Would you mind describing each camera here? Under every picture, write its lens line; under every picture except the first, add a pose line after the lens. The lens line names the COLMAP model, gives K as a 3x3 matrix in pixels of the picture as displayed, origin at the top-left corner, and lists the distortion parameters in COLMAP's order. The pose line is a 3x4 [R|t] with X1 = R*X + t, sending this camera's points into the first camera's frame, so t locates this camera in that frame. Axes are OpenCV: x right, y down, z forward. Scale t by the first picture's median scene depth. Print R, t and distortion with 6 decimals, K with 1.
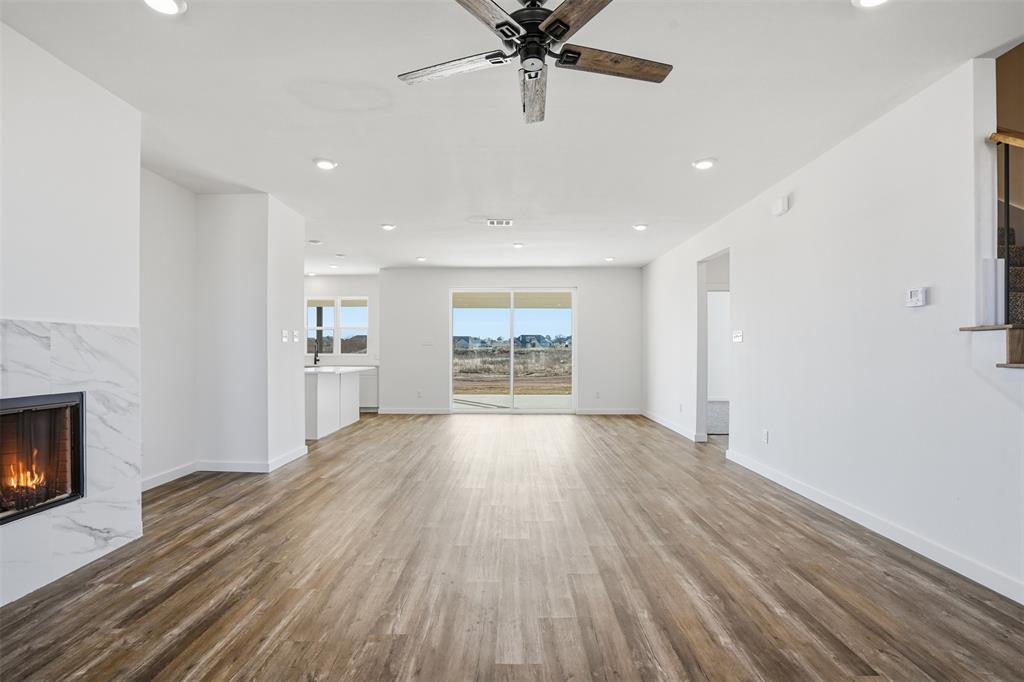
lens RADIAL K [[481.1, 0, 510.1], [0, 481.1, 346.6], [0, 0, 1]] dist [-0.041859, 0.008773]
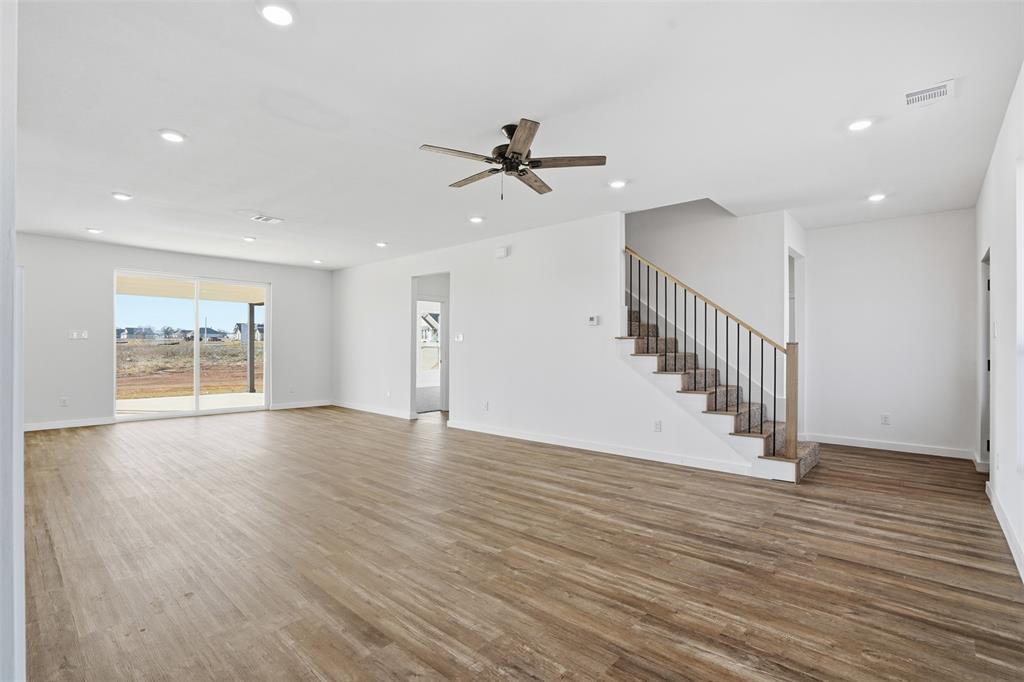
lens RADIAL K [[481.1, 0, 503.9], [0, 481.1, 345.8], [0, 0, 1]] dist [-0.041859, 0.008773]
pose [[0.668681, 0.004931, 0.743533, -0.726064], [-0.009605, 0.999952, 0.002007, -0.001933], [-0.743487, -0.008483, 0.668696, -0.055812]]
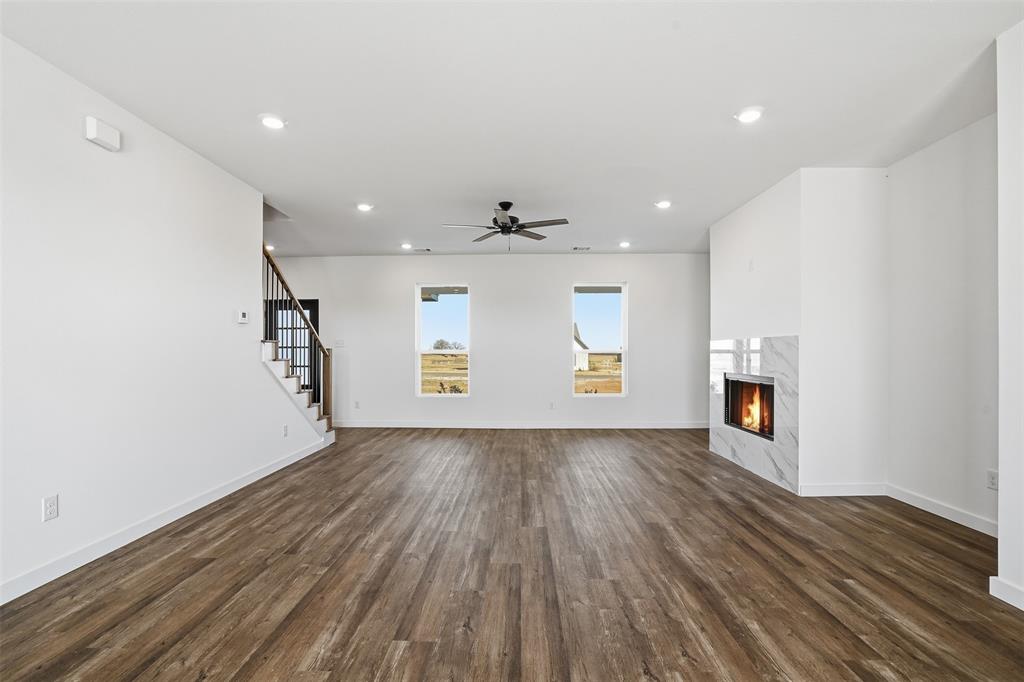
lens RADIAL K [[481.1, 0, 511.4], [0, 481.1, 345.6], [0, 0, 1]] dist [-0.041859, 0.008773]
pose [[-0.999911, -0.000140, 0.013308, -0.007330], [-0.000456, 0.999719, -0.023718, 0.018136], [-0.013301, -0.023722, -0.999630, 2.079303]]
